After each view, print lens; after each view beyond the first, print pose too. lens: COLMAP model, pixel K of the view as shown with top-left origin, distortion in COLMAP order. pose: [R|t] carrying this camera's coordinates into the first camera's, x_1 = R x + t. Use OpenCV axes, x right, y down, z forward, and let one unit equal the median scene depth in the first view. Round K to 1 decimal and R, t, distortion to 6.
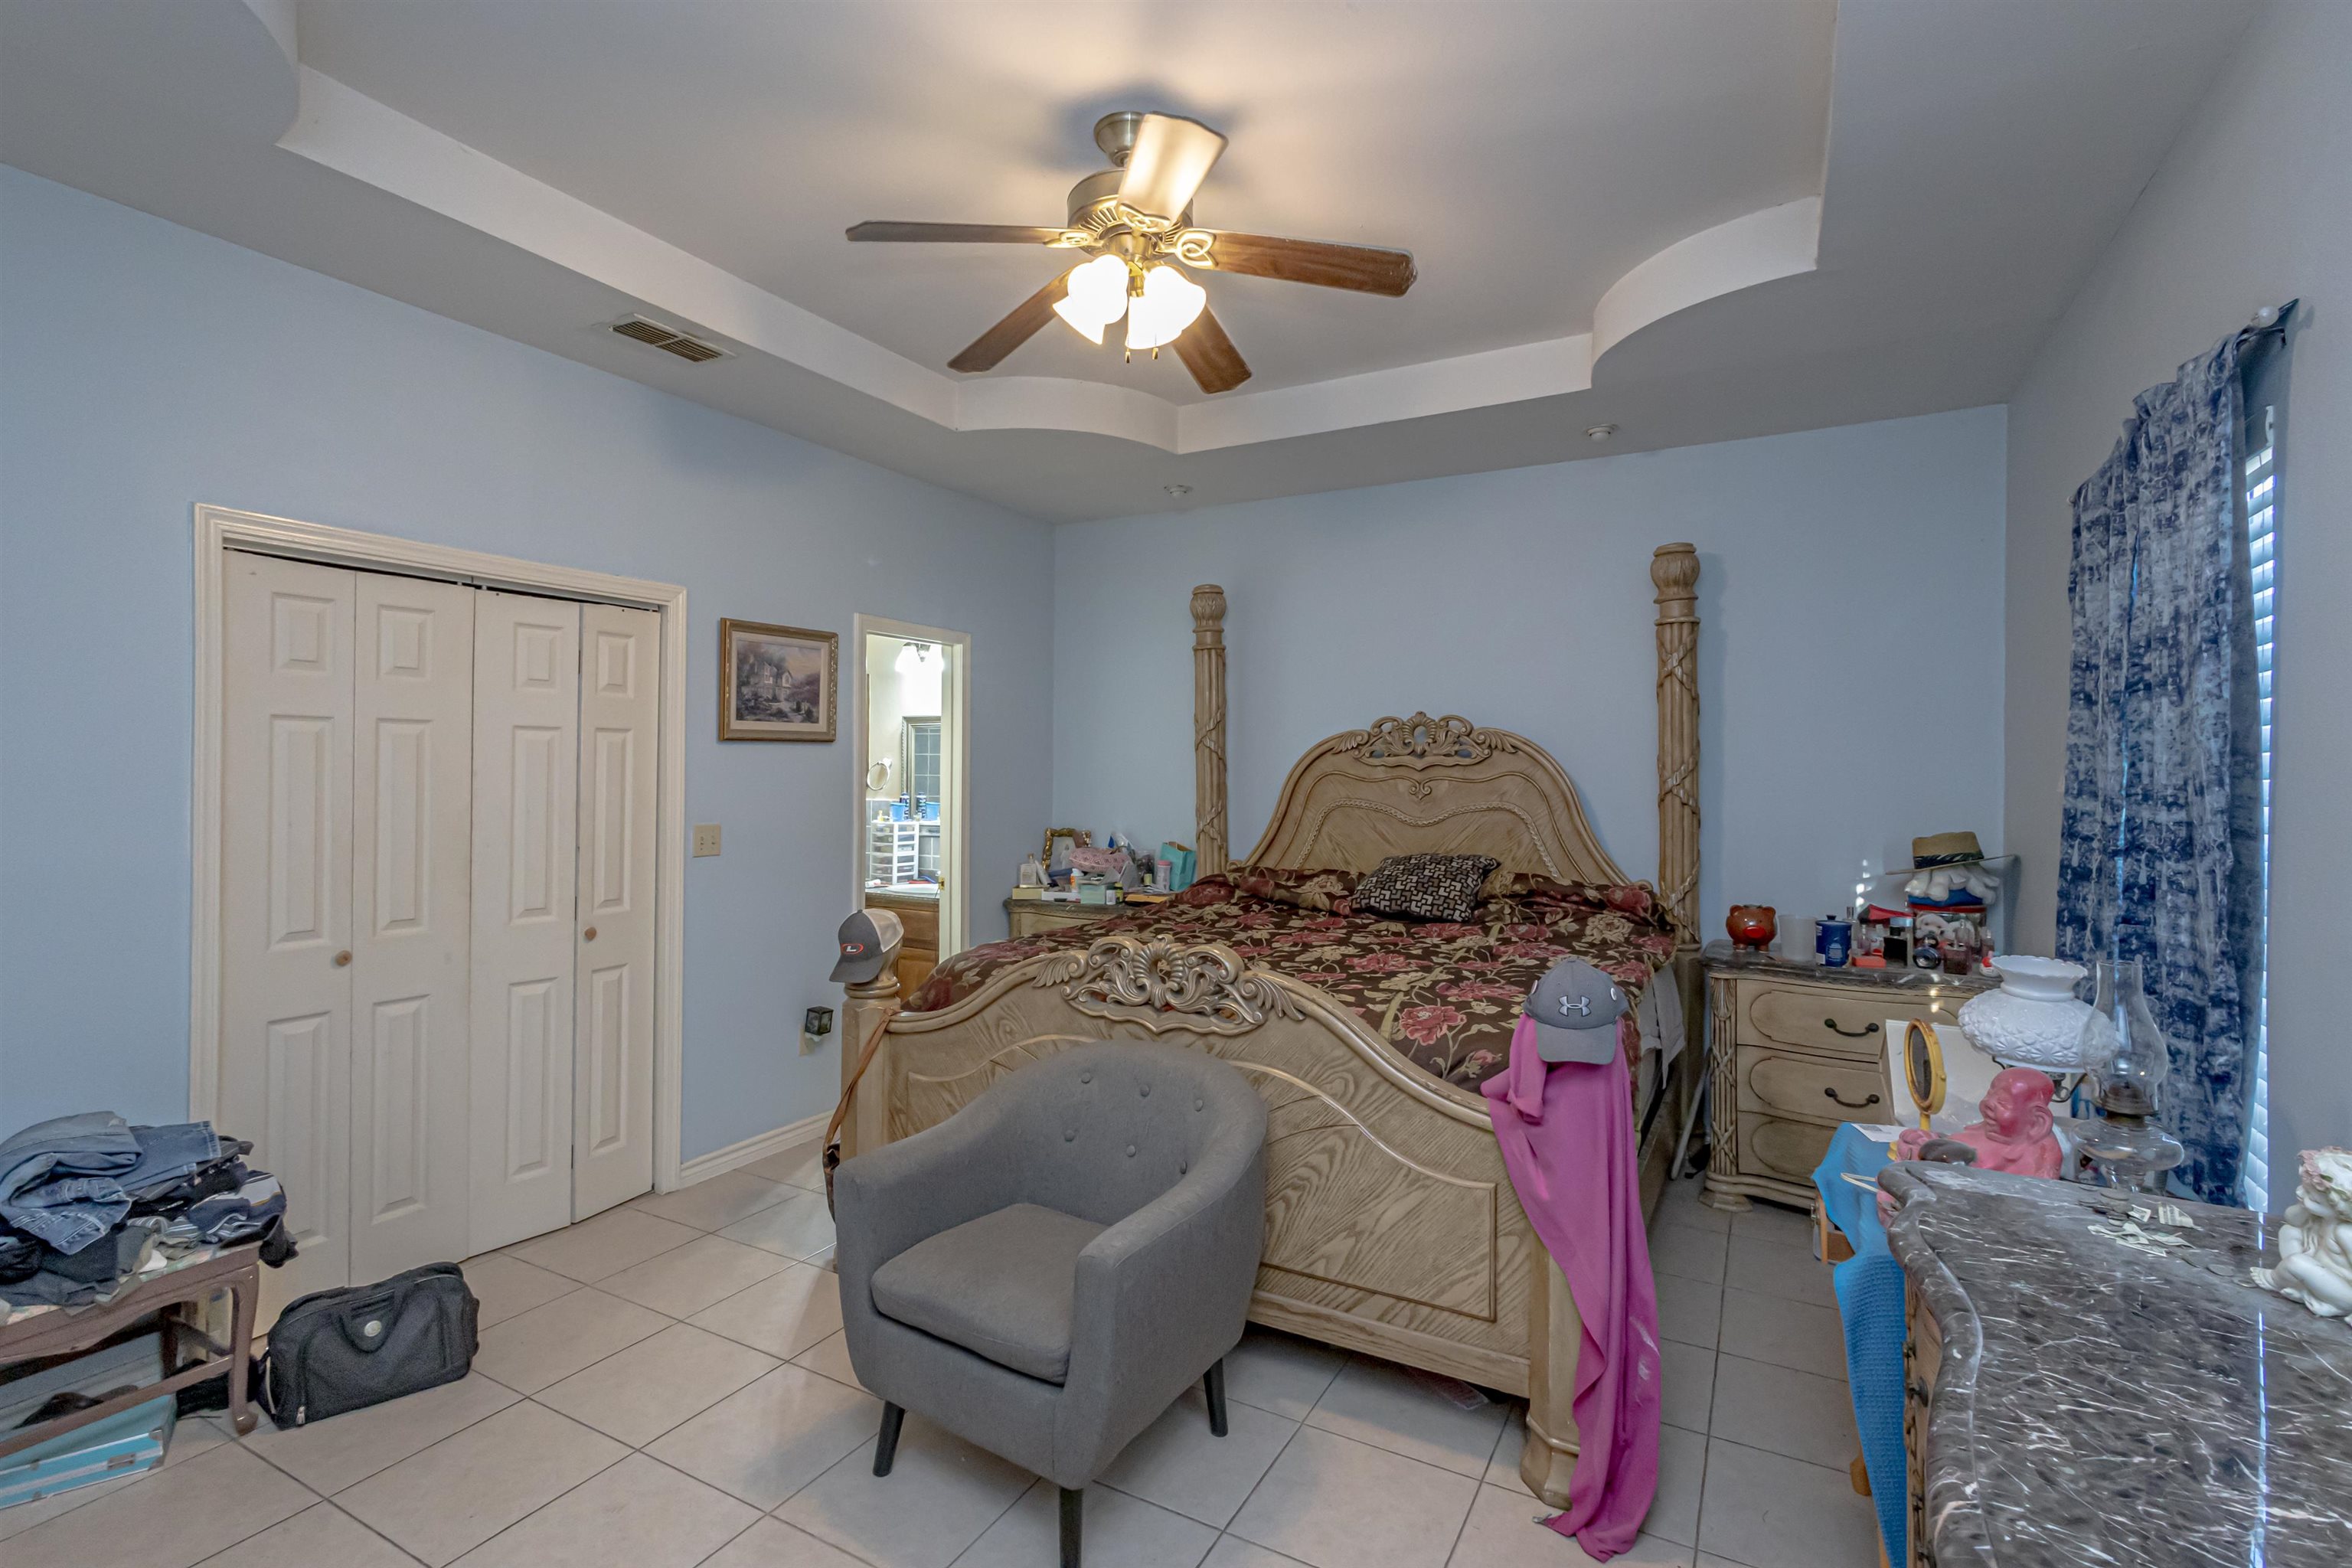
lens RADIAL K [[1083.2, 0, 1179.6], [0, 1083.2, 782.6], [0, 0, 1]] dist [0.009008, 0.000397]
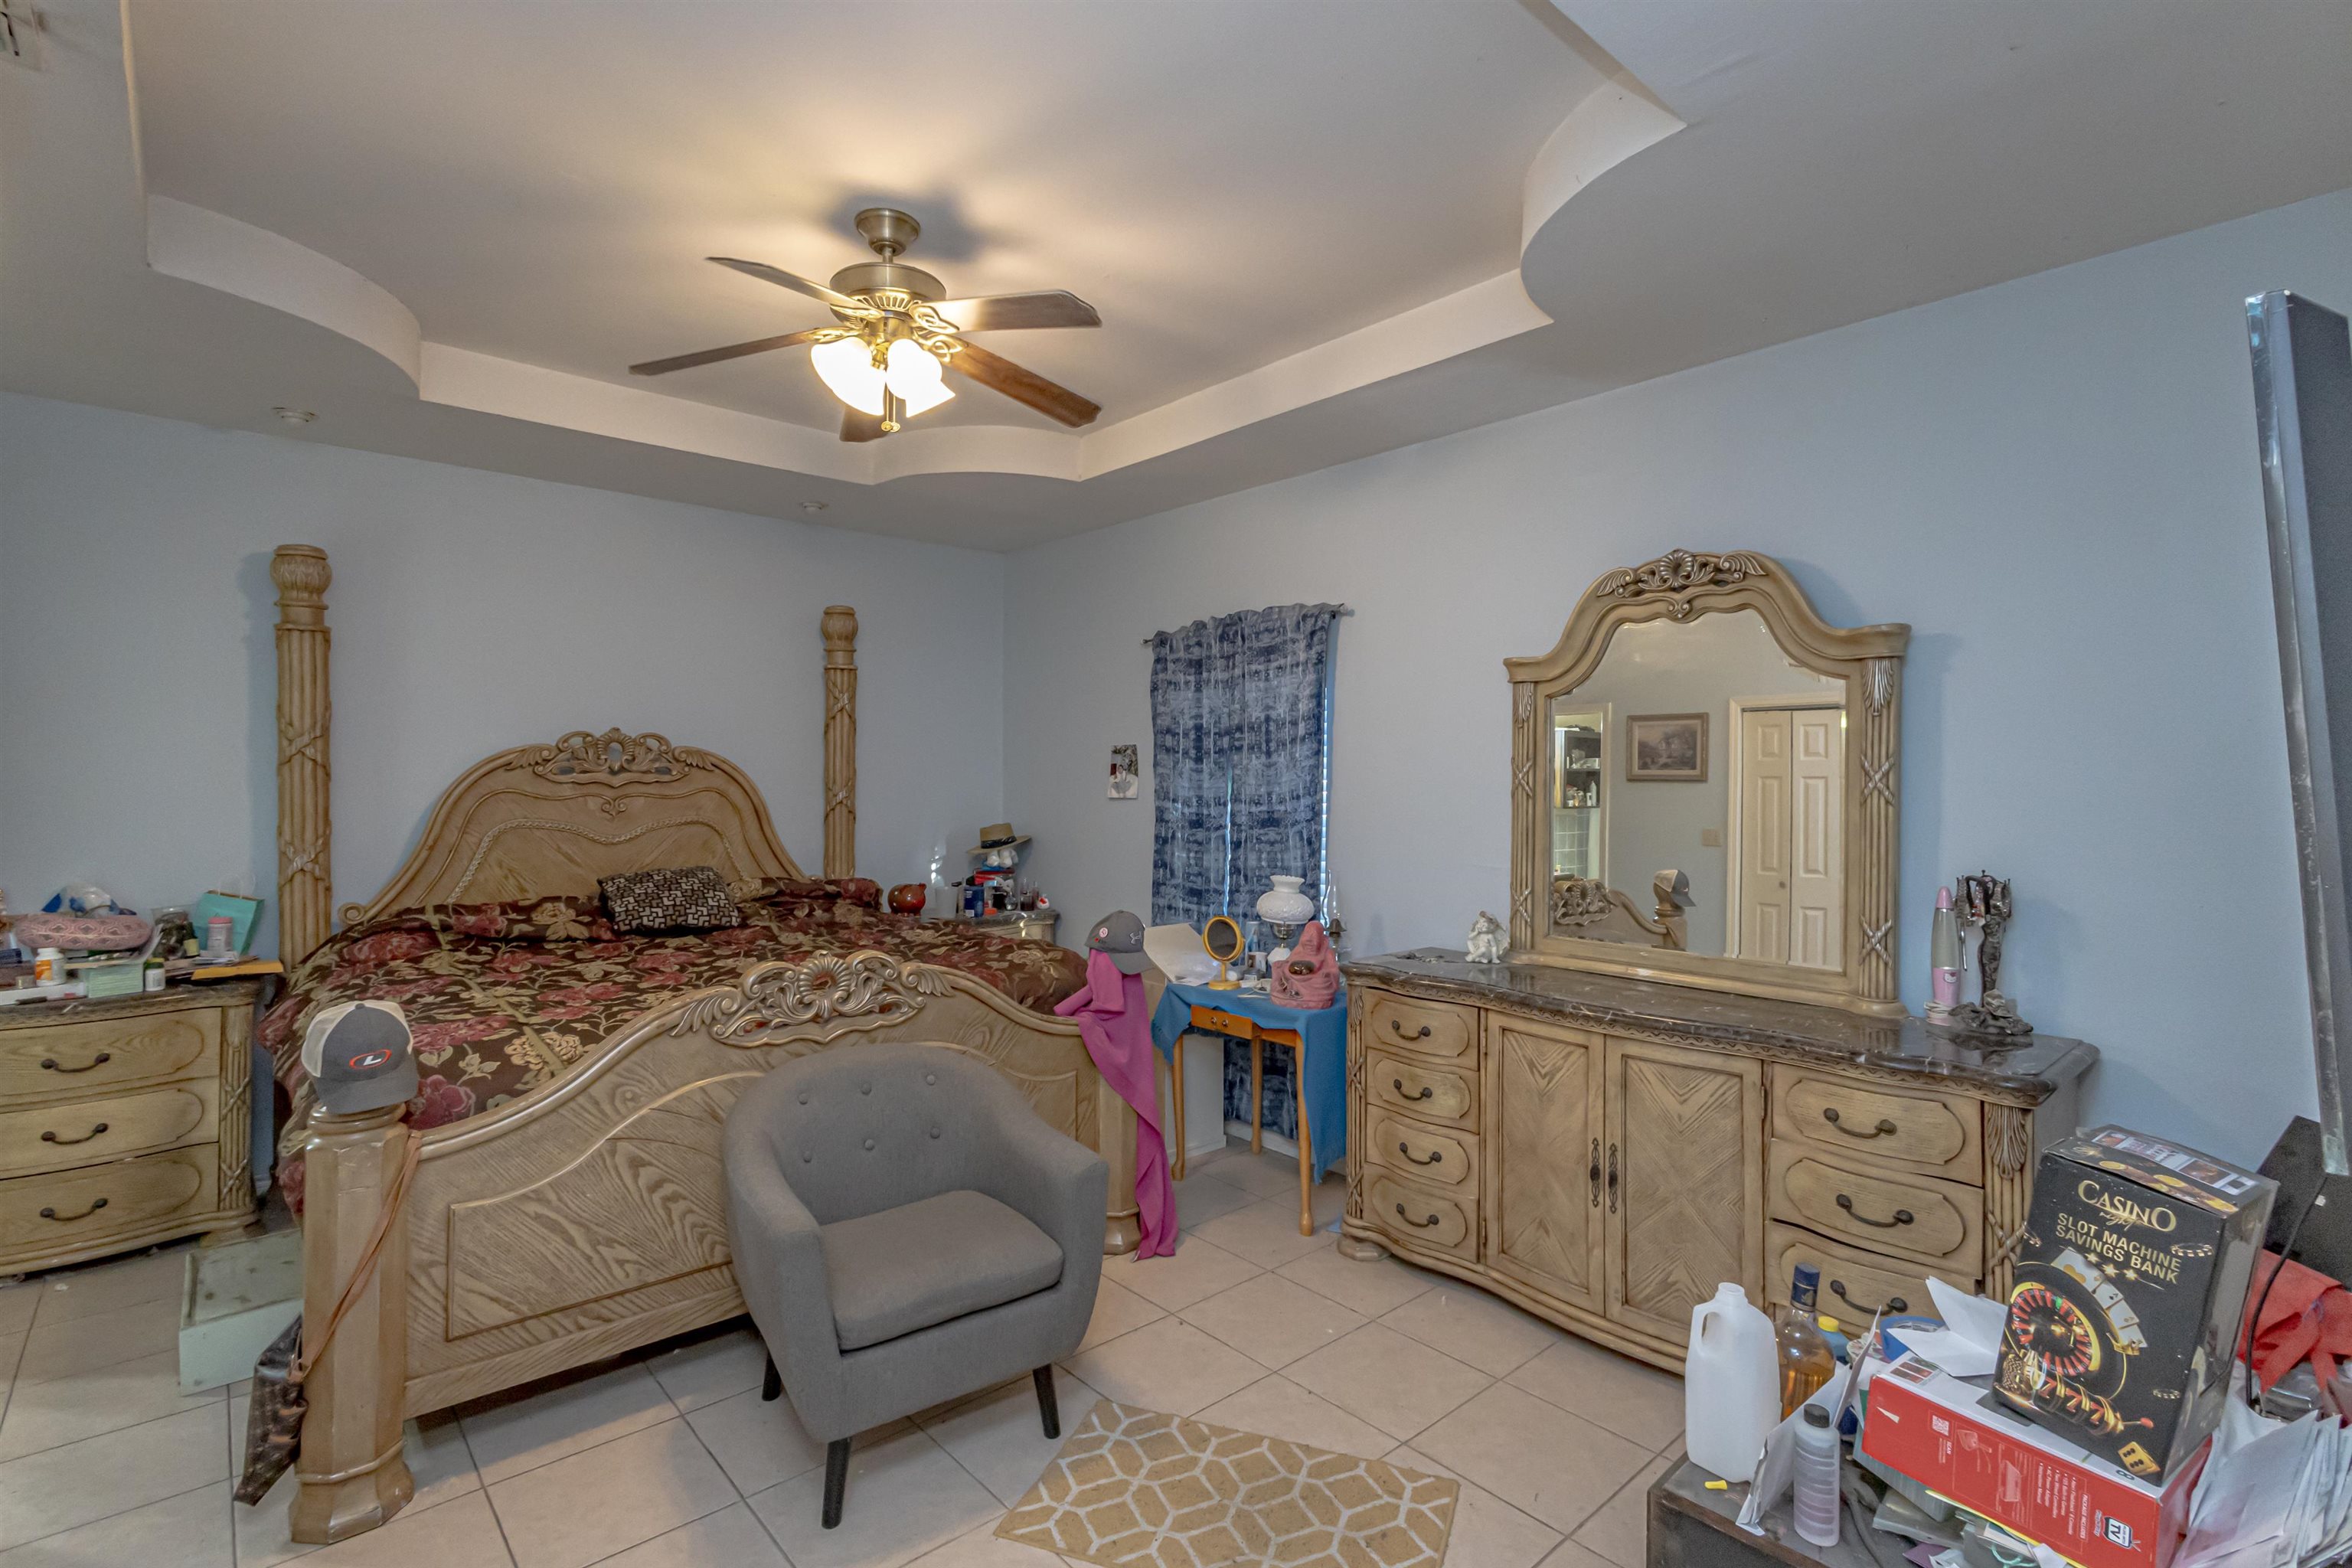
lens RADIAL K [[1083.2, 0, 1179.6], [0, 1083.2, 782.6], [0, 0, 1]] dist [0.009008, 0.000397]
pose [[0.335508, -0.008727, 0.941997, -0.597029], [0.009814, 0.999935, 0.005768, -0.017985], [-0.941986, 0.007310, 0.335572, 0.206096]]
